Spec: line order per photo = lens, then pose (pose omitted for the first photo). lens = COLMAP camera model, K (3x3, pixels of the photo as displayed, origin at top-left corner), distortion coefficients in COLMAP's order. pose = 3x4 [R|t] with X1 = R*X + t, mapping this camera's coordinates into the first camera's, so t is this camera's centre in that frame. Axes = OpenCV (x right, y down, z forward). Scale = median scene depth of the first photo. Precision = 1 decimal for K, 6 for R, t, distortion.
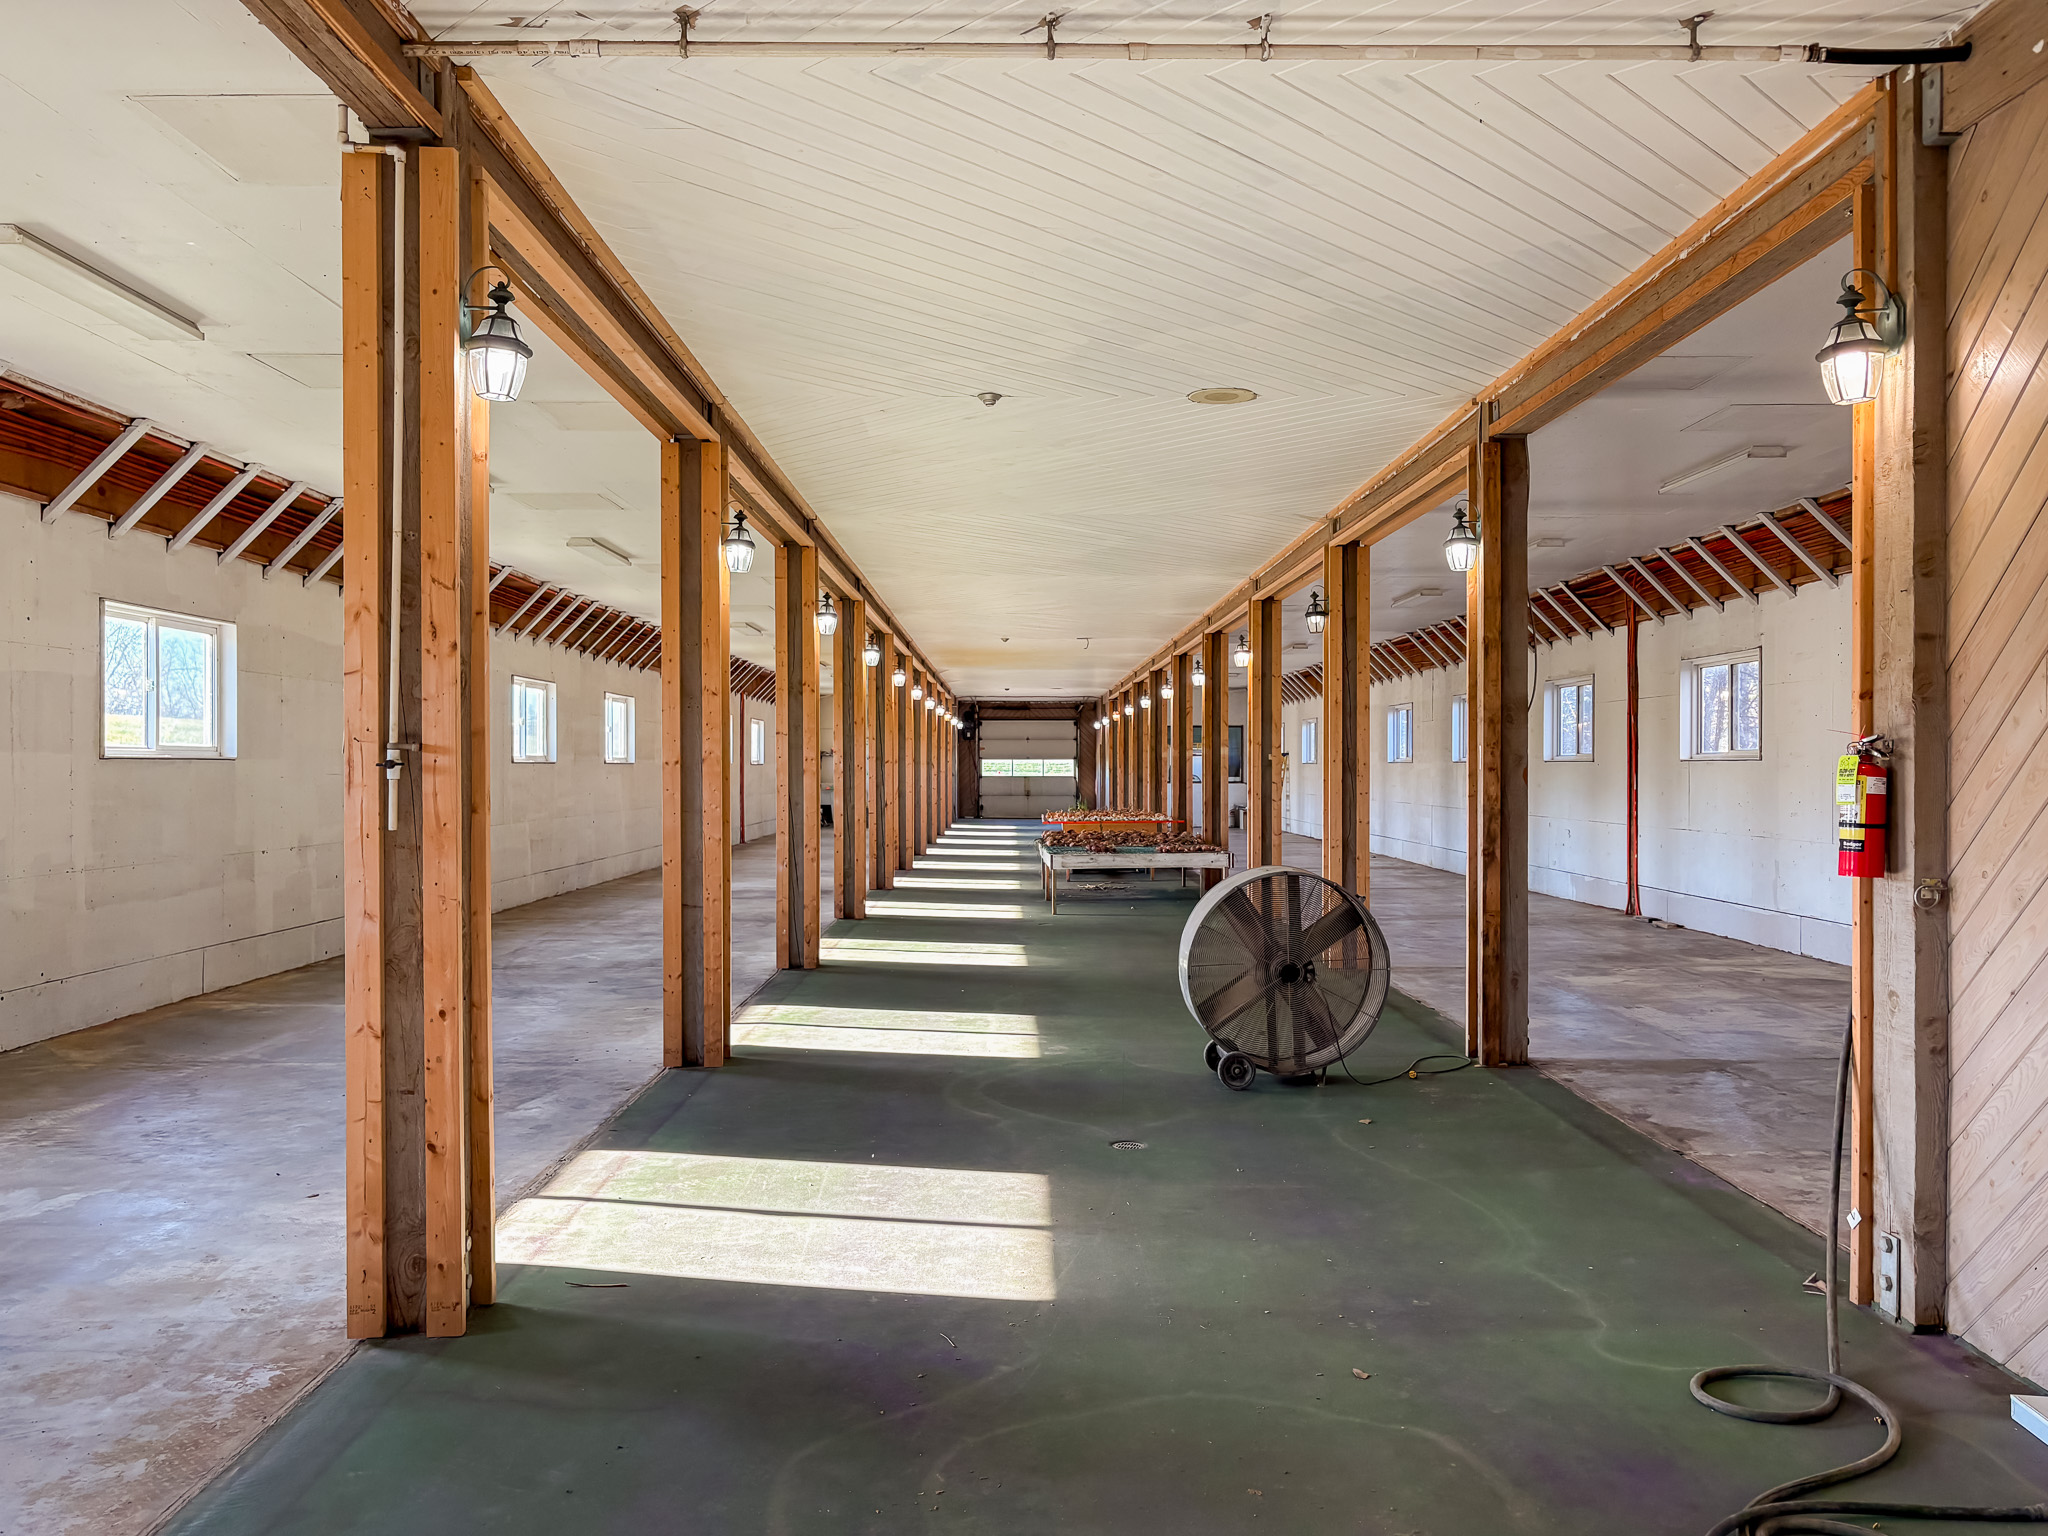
lens RADIAL K [[1552.3, 0, 1024.0], [0, 1552.3, 768.0], [0, 0, 1]] dist [0.007227, 0.006610]
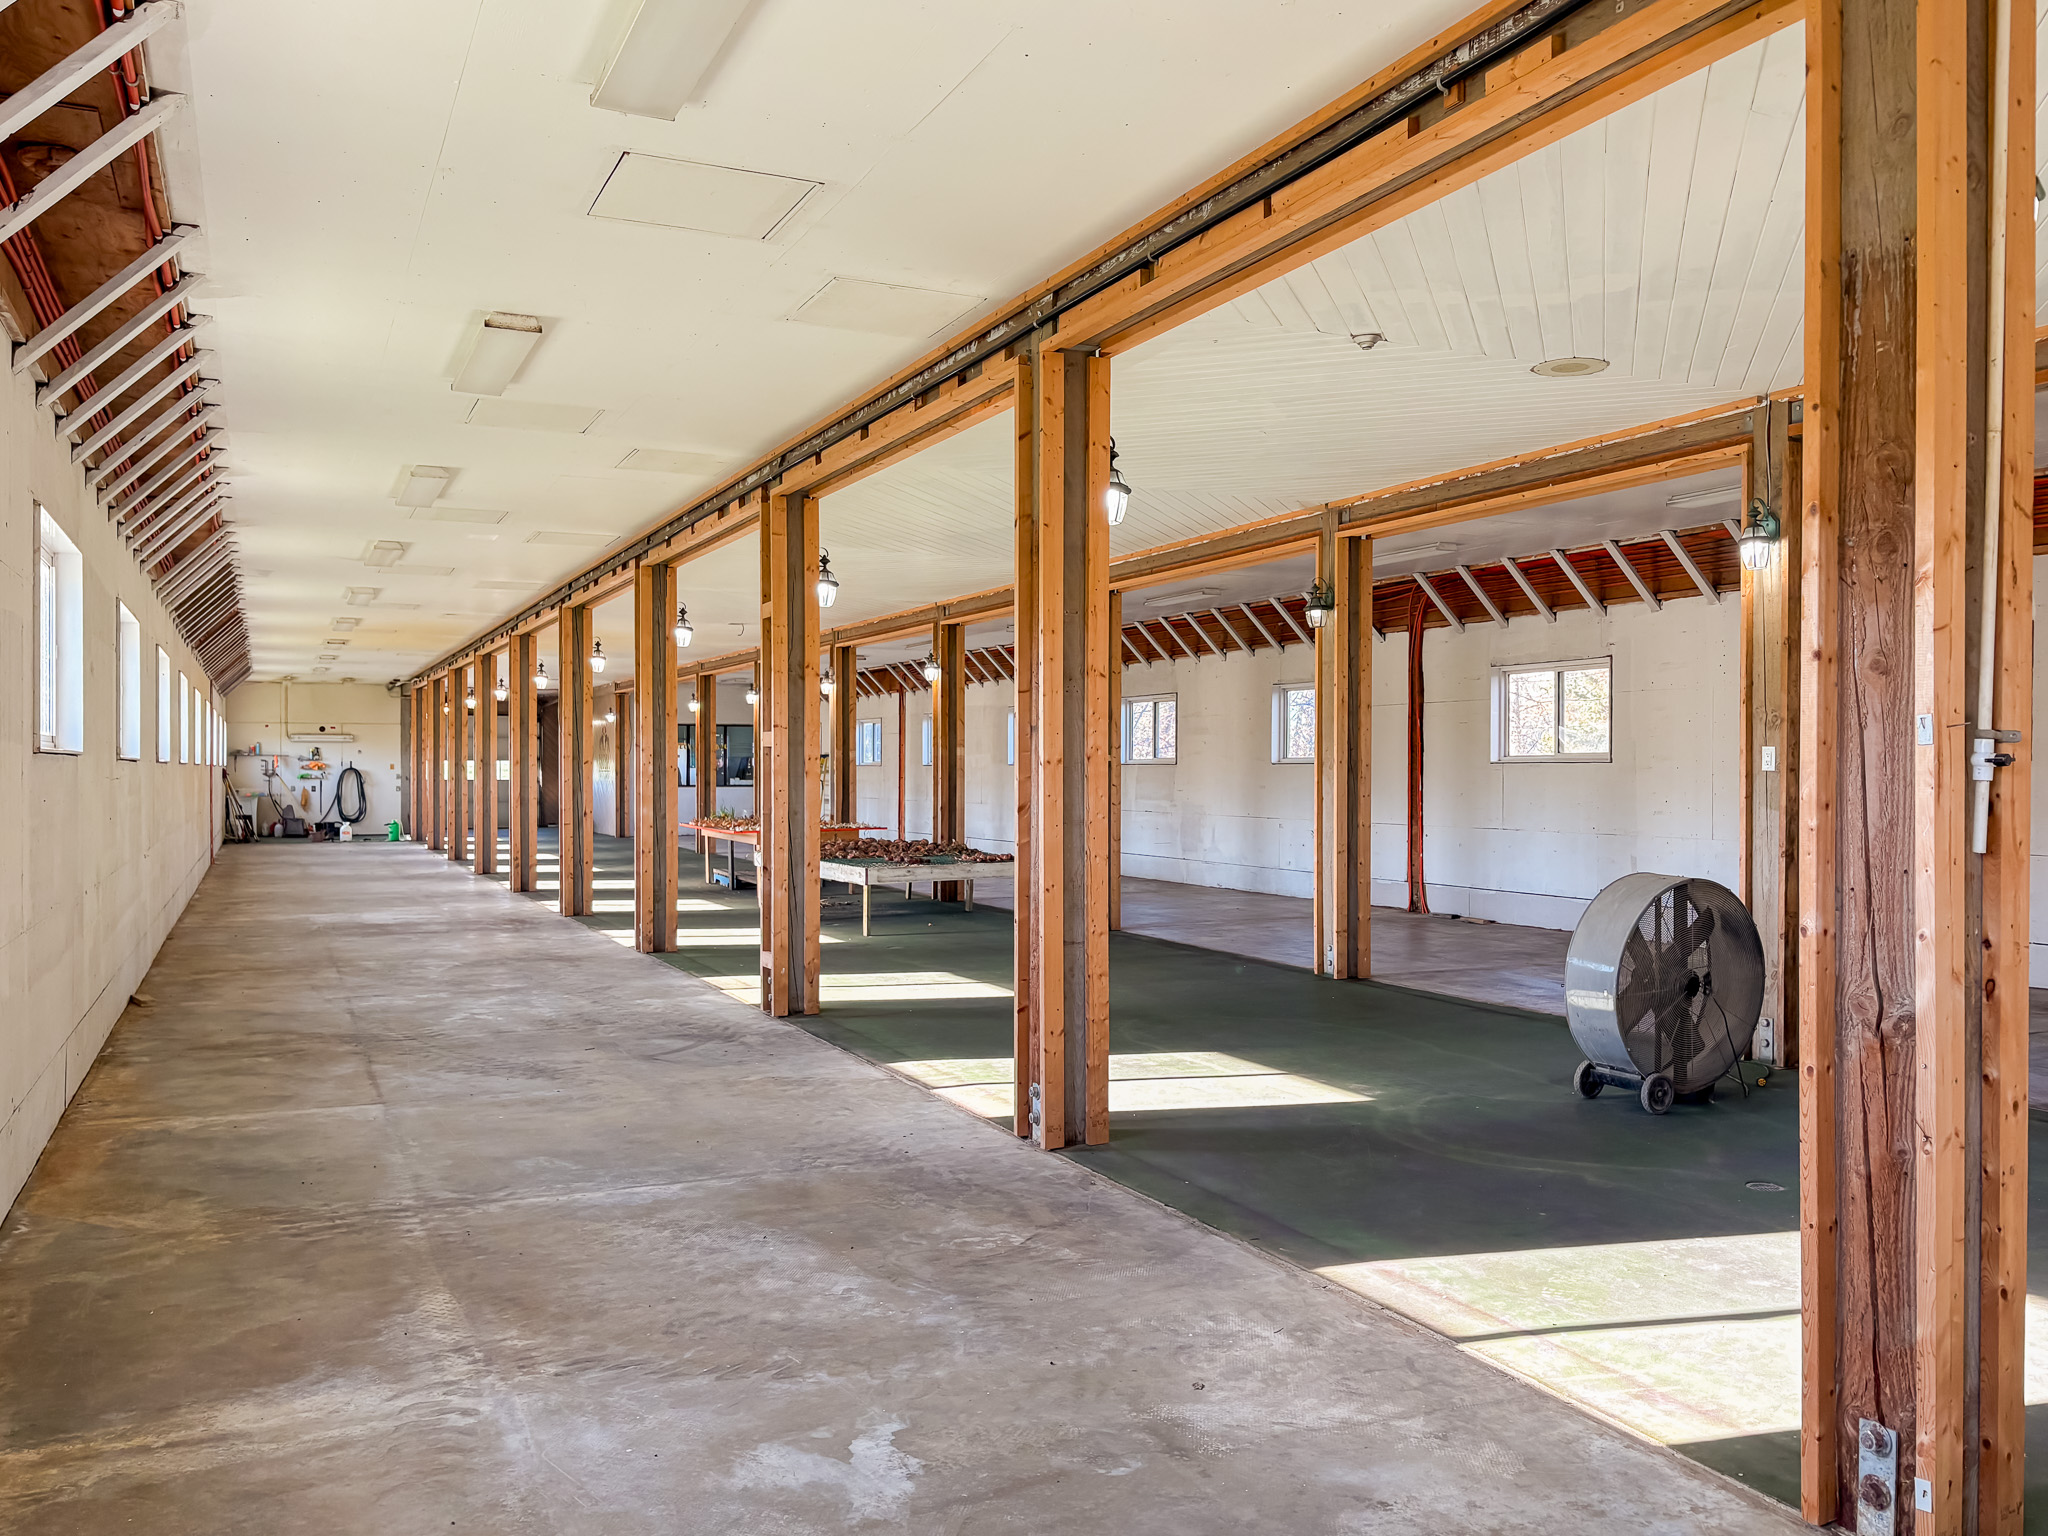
lens RADIAL K [[1606.2, 0, 1020.3], [0, 1606.2, 755.7], [0, 0, 1]] dist [-0.000627, 0.032161]
pose [[0.909845, 0.004896, 0.414919, -0.574919], [-0.000457, 0.999942, -0.010797, 0.003780], [-0.414948, 0.009634, 0.909794, 0.268277]]
